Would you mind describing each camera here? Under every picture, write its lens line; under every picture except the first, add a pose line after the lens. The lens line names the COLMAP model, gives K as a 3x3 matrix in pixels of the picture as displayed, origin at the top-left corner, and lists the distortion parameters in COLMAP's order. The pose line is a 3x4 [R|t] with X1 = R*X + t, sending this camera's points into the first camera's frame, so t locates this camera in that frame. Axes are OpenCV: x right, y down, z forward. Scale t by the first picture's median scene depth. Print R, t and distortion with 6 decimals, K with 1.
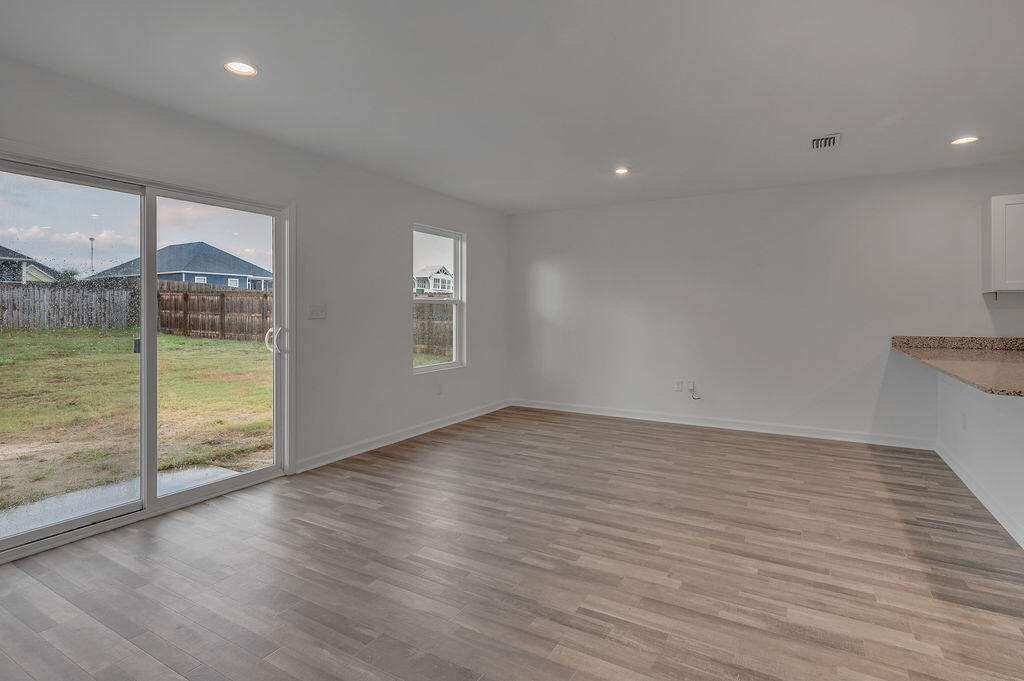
lens RADIAL K [[510.2, 0, 518.2], [0, 510.2, 305.4], [0, 0, 1]] dist [-0.001385, -0.000144]
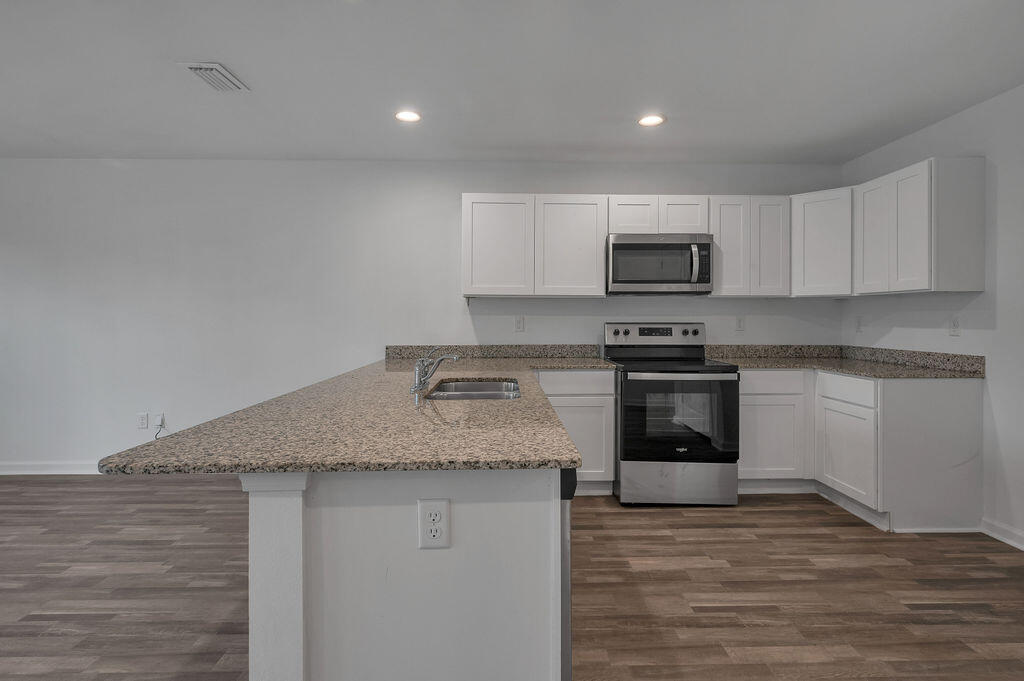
lens RADIAL K [[506.2, 0, 515.8], [0, 506.2, 318.3], [0, 0, 1]] dist [-0.000064, -0.000082]
pose [[0.856184, -0.000484, 0.516671, 0.694574], [-0.006628, 0.999907, 0.011922, 0.001509], [-0.516628, -0.013632, 0.856101, 0.211374]]
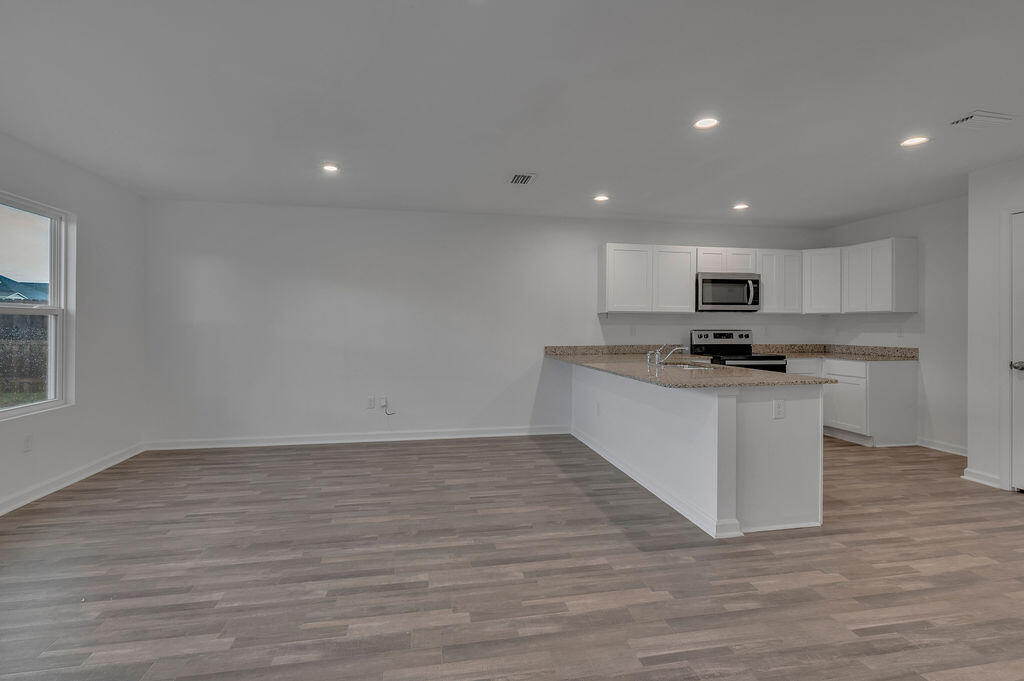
lens RADIAL K [[494.6, 0, 519.7], [0, 494.6, 324.2], [0, 0, 1]] dist [-0.002187, 0.000065]
pose [[0.758039, 0.004497, 0.652194, -0.149039], [-0.009154, 0.999951, 0.003745, 0.002972], [-0.652145, -0.008809, 0.758043, 0.181151]]
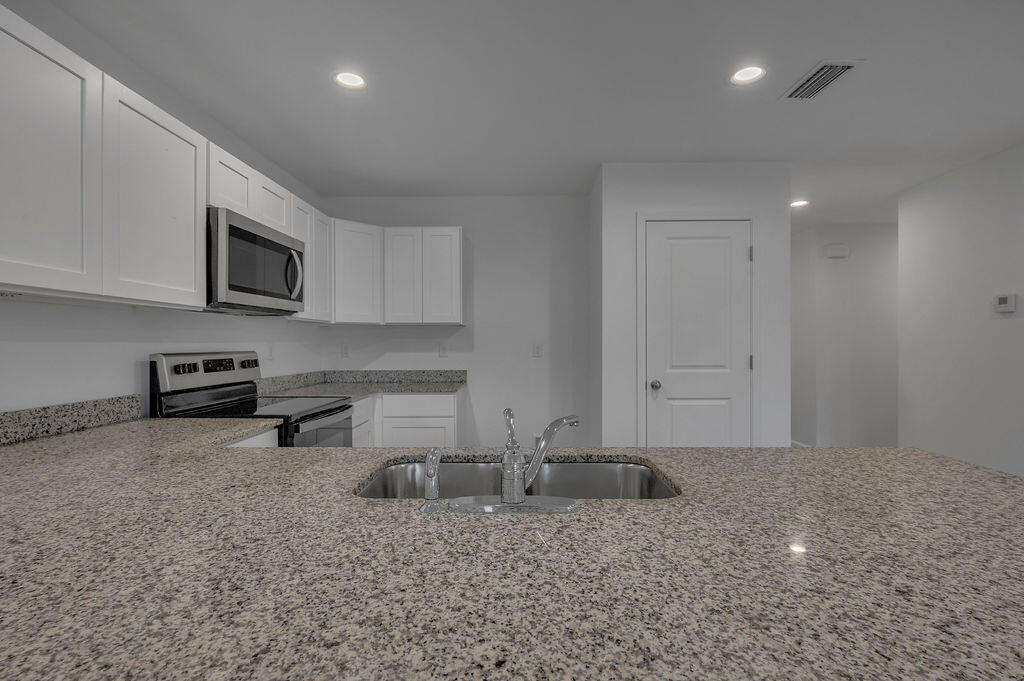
lens RADIAL K [[491.1, 0, 512.0], [0, 491.1, 341.4], [0, 0, 1]] dist [0.000641, 0.000118]
pose [[-0.473938, 0.004218, 0.880548, 0.686387], [-0.007368, 0.999935, -0.008755, 0.010254], [-0.880527, -0.010638, -0.473876, 1.062759]]
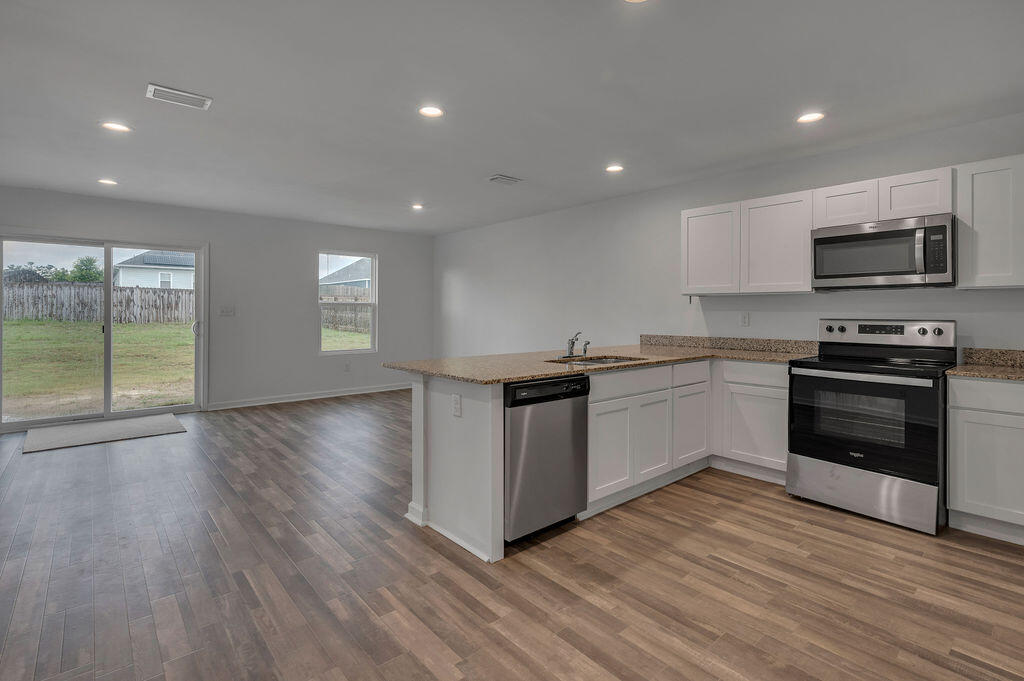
lens RADIAL K [[485.7, 0, 515.1], [0, 485.7, 313.1], [0, 0, 1]] dist [-0.000182, 0.000099]
pose [[0.945530, 0.005352, -0.325490, 1.197436], [-0.000716, 0.999897, 0.014361, -0.004105], [0.325533, -0.013346, 0.945437, -0.167136]]
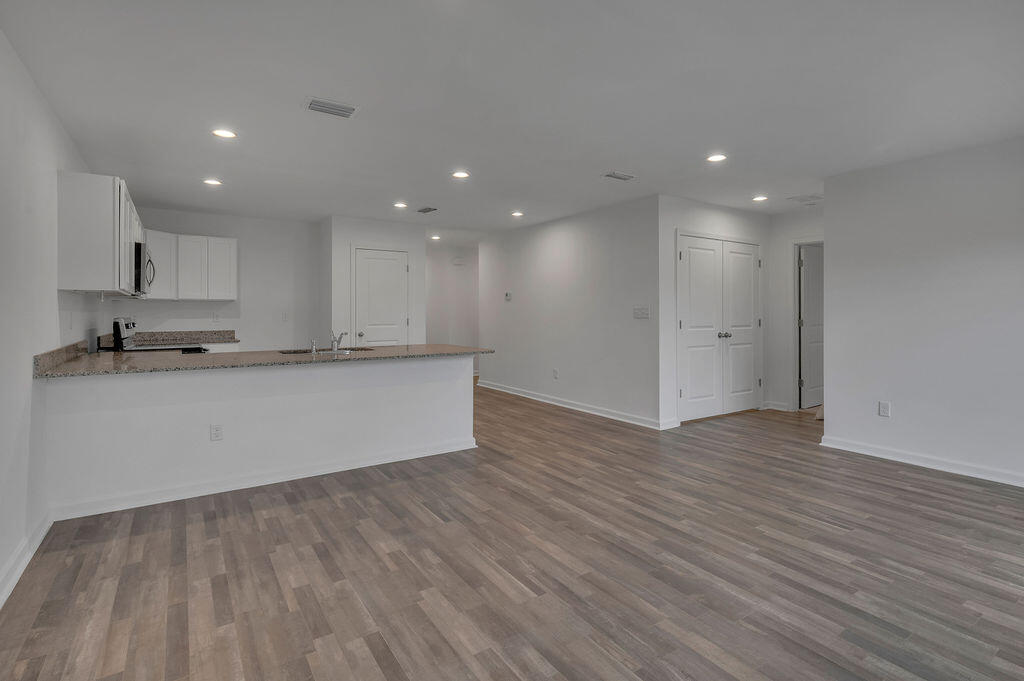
lens RADIAL K [[498.3, 0, 519.0], [0, 498.3, 311.5], [0, 0, 1]] dist [-0.001188, -0.000393]
pose [[-0.897000, 0.003084, 0.442019, -0.032732], [-0.002236, 0.999931, -0.011515, 0.019412], [-0.442024, -0.011317, -0.896932, 1.854023]]
